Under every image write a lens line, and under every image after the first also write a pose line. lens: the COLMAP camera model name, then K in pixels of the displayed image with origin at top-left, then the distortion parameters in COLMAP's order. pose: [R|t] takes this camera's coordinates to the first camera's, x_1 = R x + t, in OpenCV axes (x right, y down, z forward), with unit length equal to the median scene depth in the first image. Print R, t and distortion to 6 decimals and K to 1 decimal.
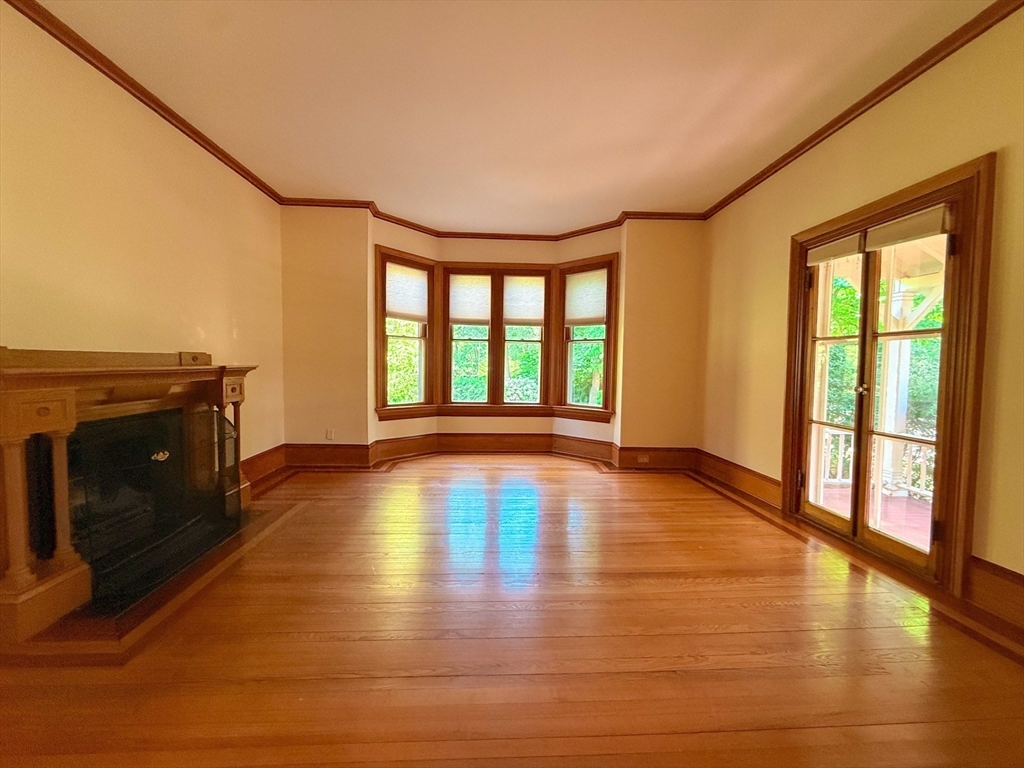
lens RADIAL K [[411.5, 0, 511.0], [0, 411.5, 382.3], [0, 0, 1]] dist [0.006767, -0.000280]
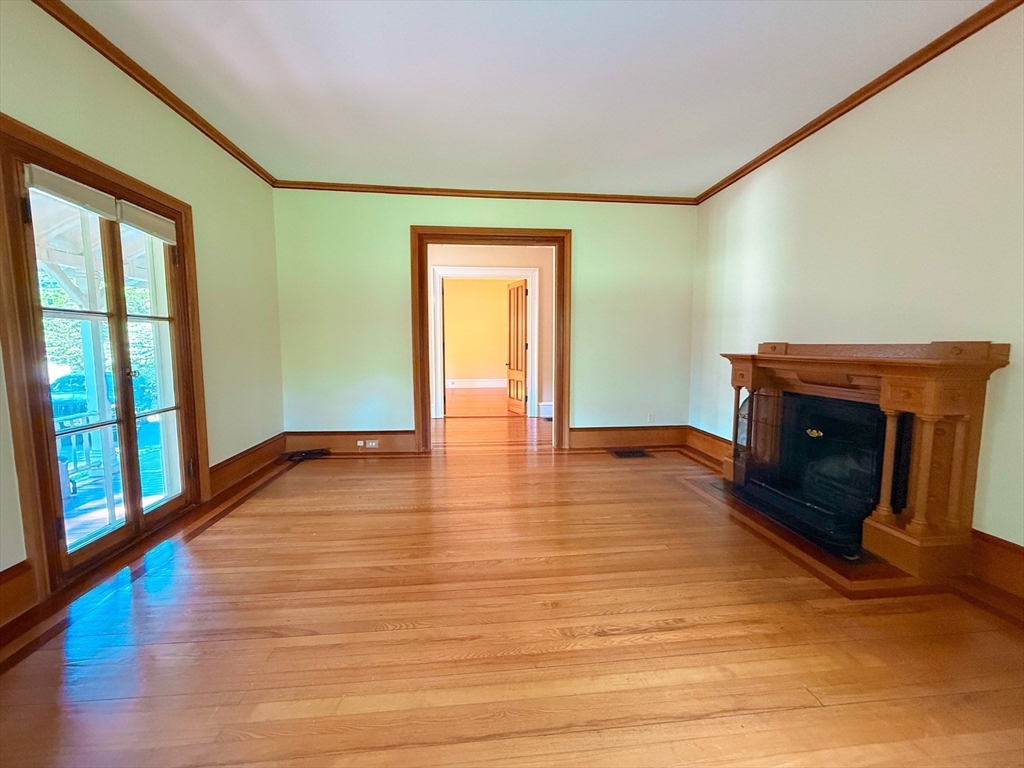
lens RADIAL K [[411.5, 0, 511.0], [0, 411.5, 382.3], [0, 0, 1]] dist [0.006767, -0.000280]
pose [[-0.998894, -0.007962, -0.046335, 0.020829], [-0.014474, 0.989765, 0.141972, -0.058123], [0.044730, 0.142486, -0.988786, 1.051005]]
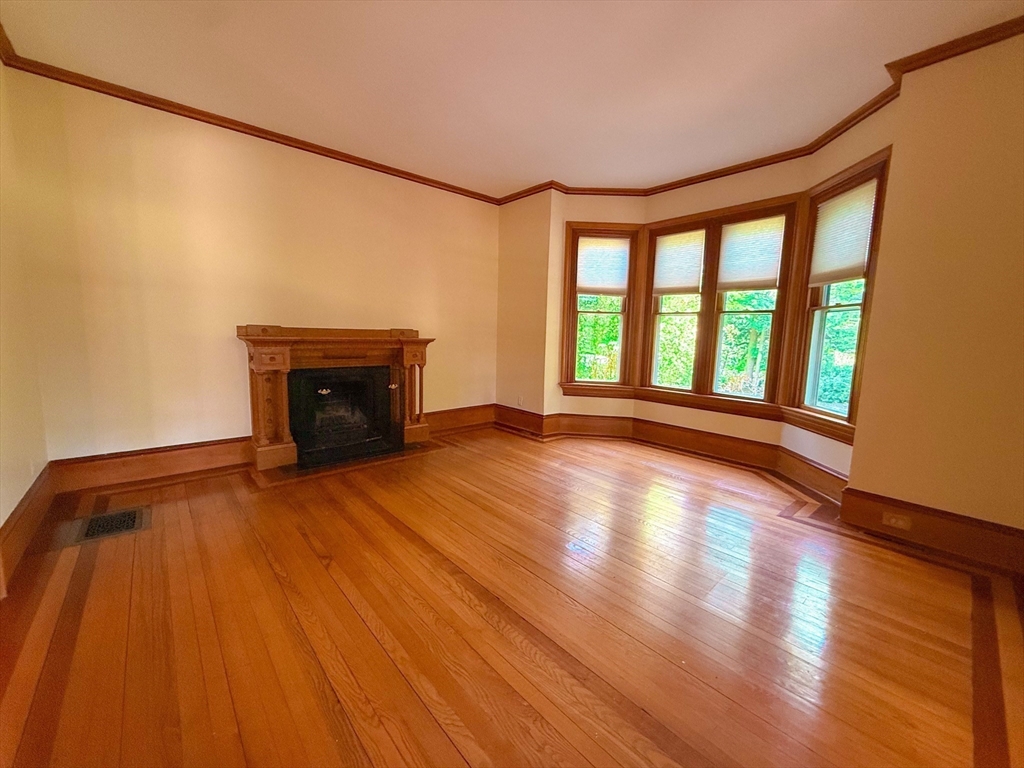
lens RADIAL K [[411.5, 0, 511.0], [0, 411.5, 382.3], [0, 0, 1]] dist [0.006767, -0.000280]
pose [[0.619072, 0.094026, -0.779685, 0.394653], [-0.053866, 0.995553, 0.077289, -0.011237], [0.783485, -0.005849, 0.621383, 0.246240]]
